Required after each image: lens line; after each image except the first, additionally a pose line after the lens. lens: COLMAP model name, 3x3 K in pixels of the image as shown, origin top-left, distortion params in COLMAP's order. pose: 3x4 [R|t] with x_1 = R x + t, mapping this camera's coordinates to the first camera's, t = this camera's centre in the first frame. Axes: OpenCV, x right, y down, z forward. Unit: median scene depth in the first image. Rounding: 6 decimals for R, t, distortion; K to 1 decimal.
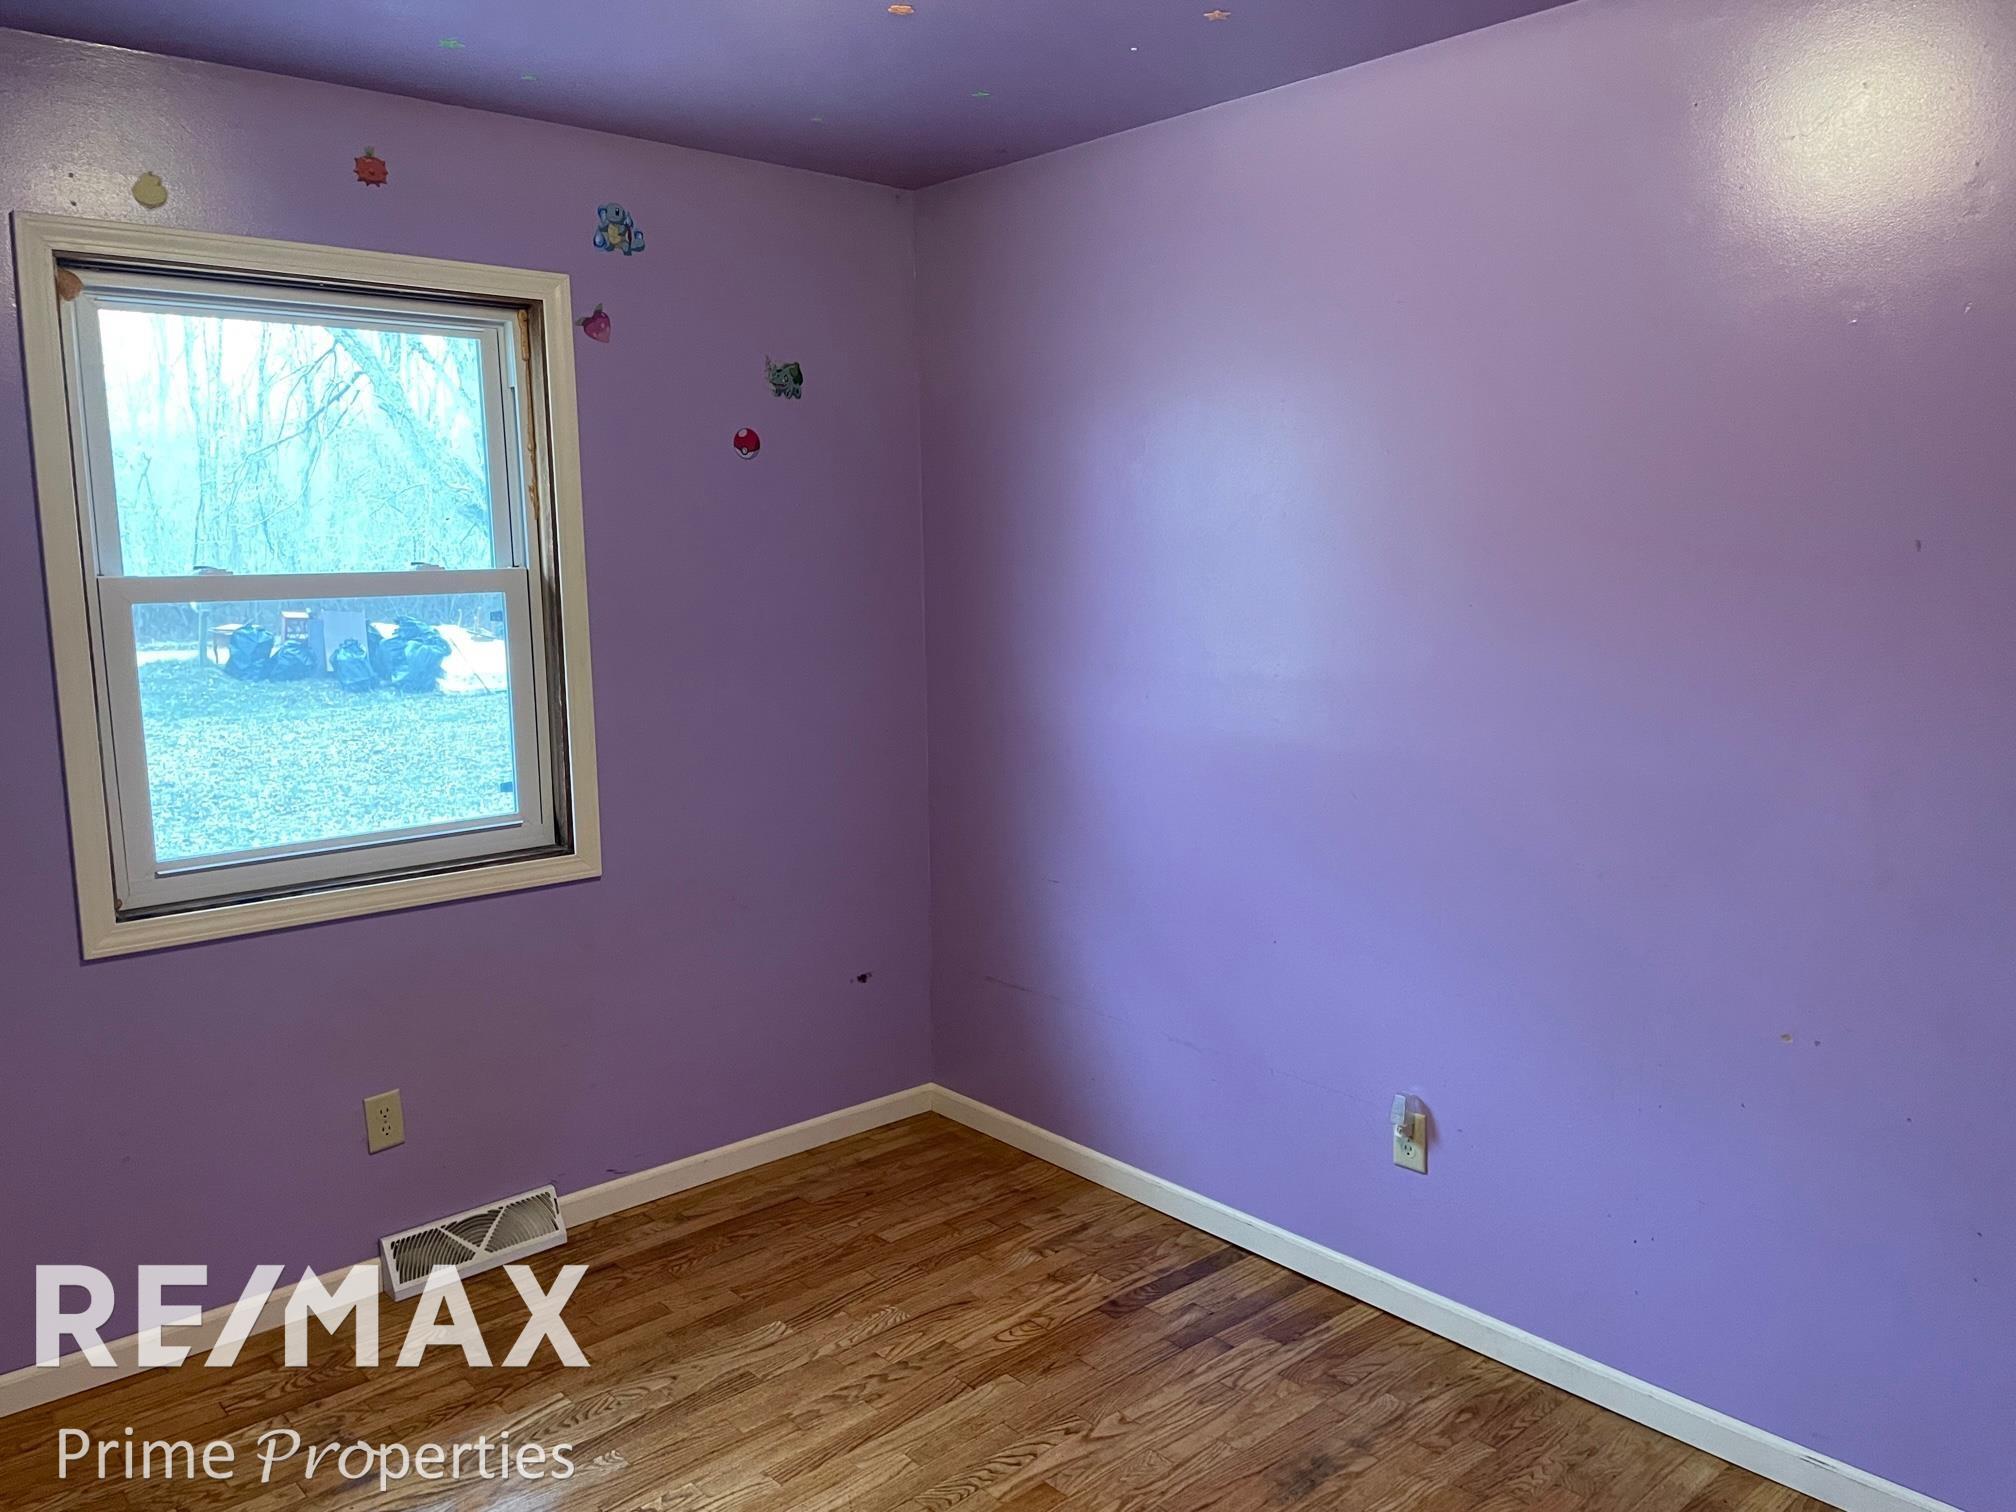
lens RADIAL K [[1533.2, 0, 1008.0], [0, 1533.2, 756.0], [0, 0, 1]] dist [0.005639, -0.000381]
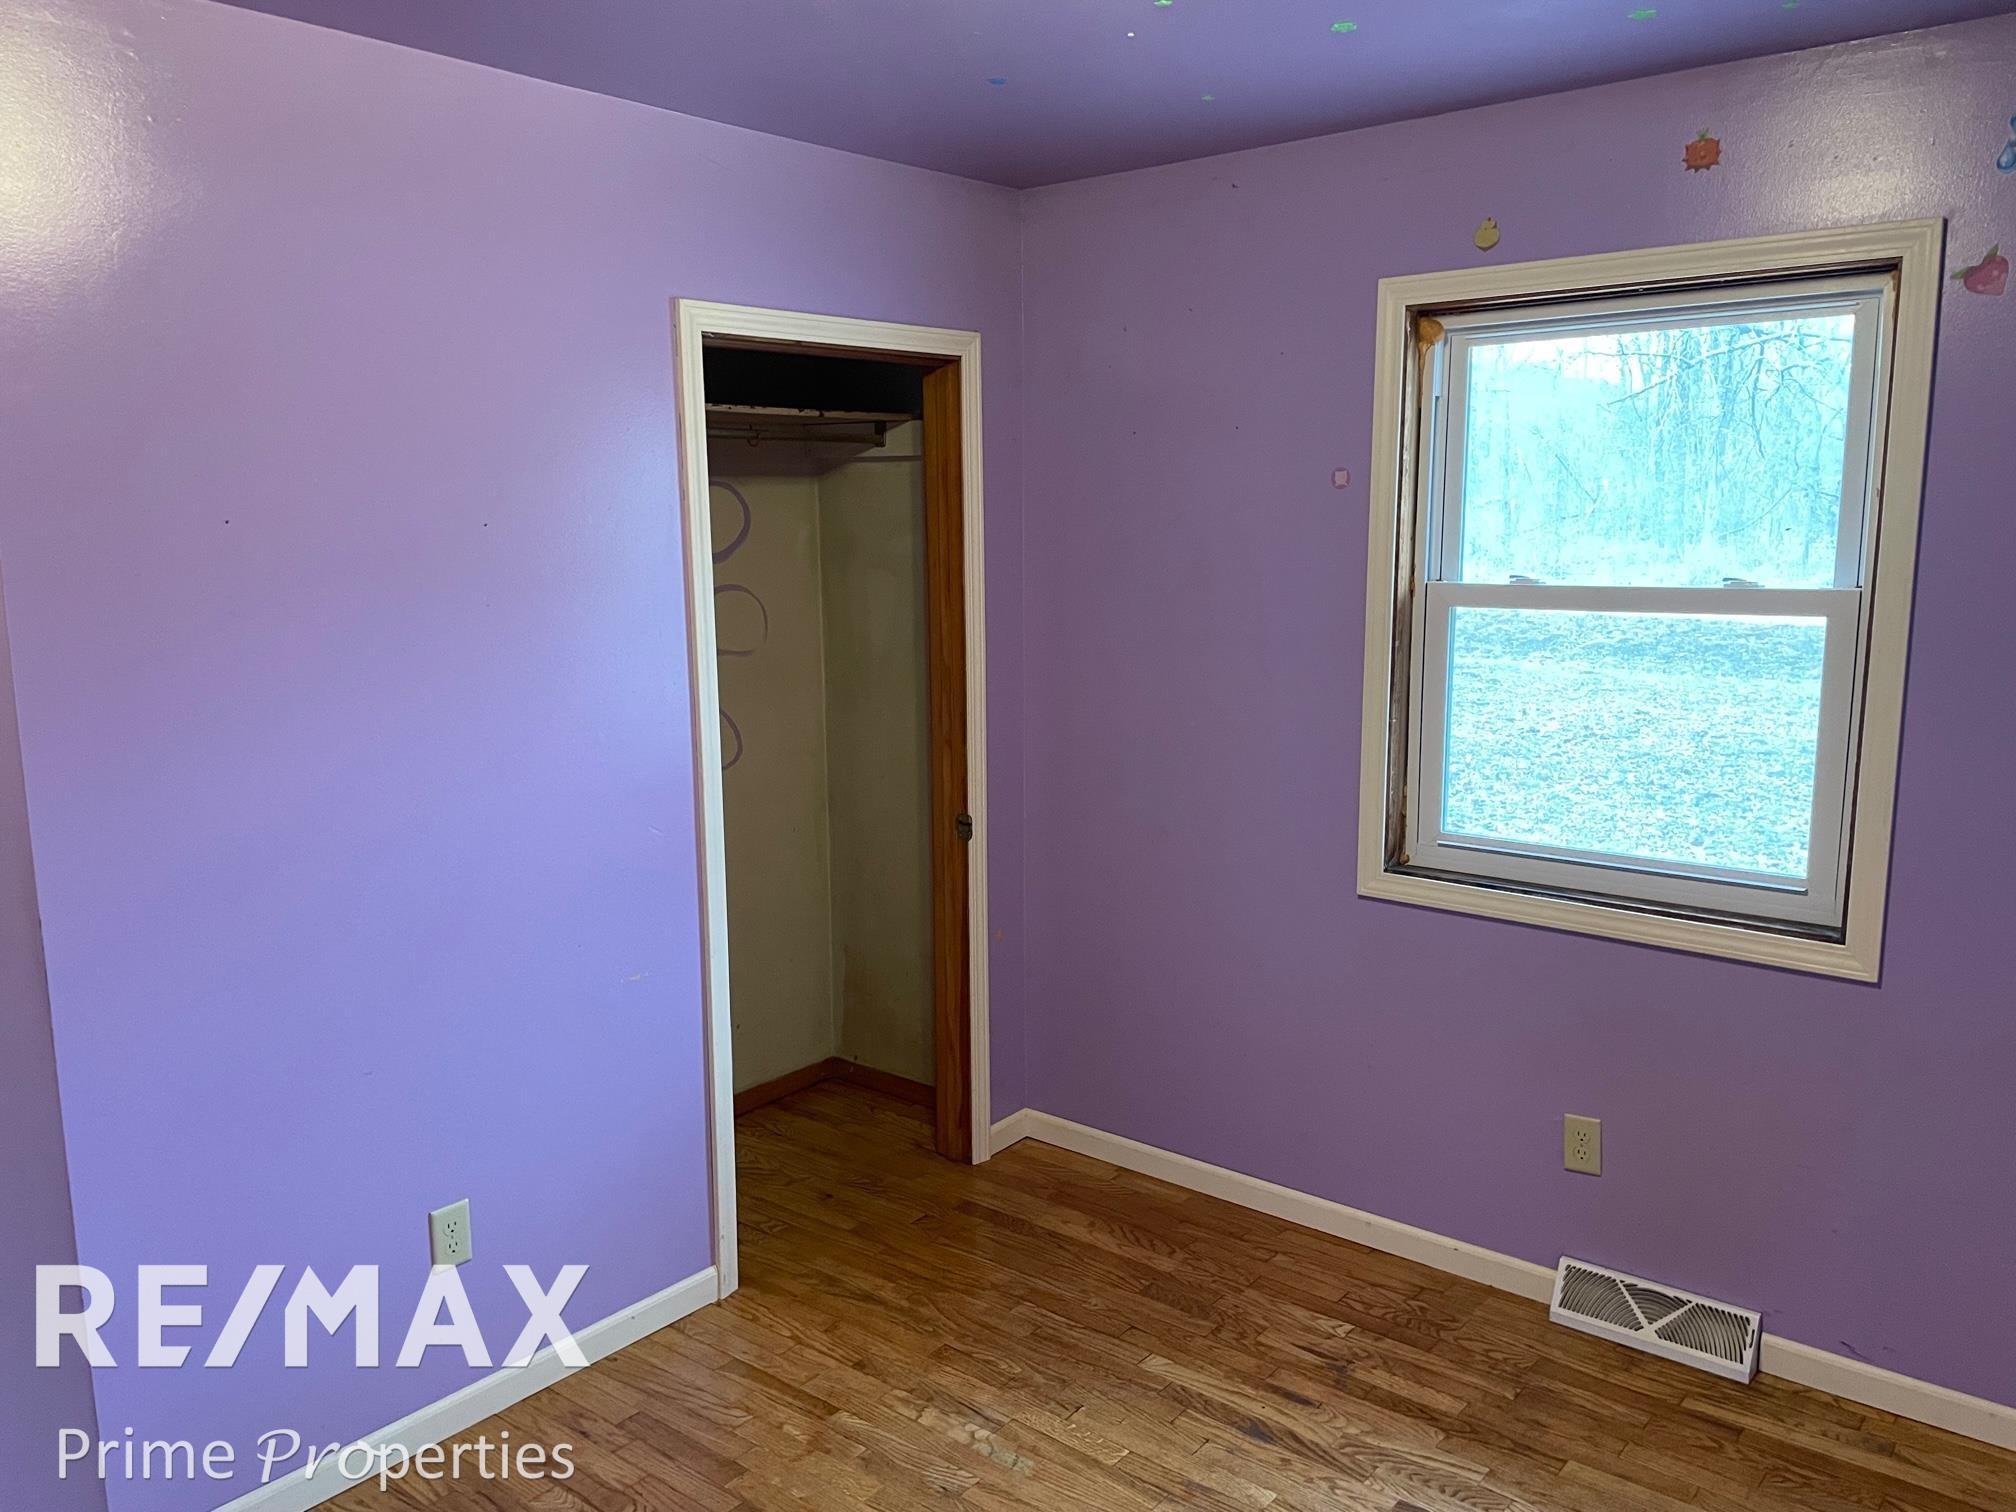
lens RADIAL K [[1513.6, 0, 1008.0], [0, 1513.6, 756.0], [0, 0, 1]] dist [0.077213, -0.086669]
pose [[0.151939, 0.164343, -0.974631, 0.443891], [-0.134352, 0.980361, 0.144364, -0.096211], [0.979216, 0.109009, 0.171035, 0.435931]]
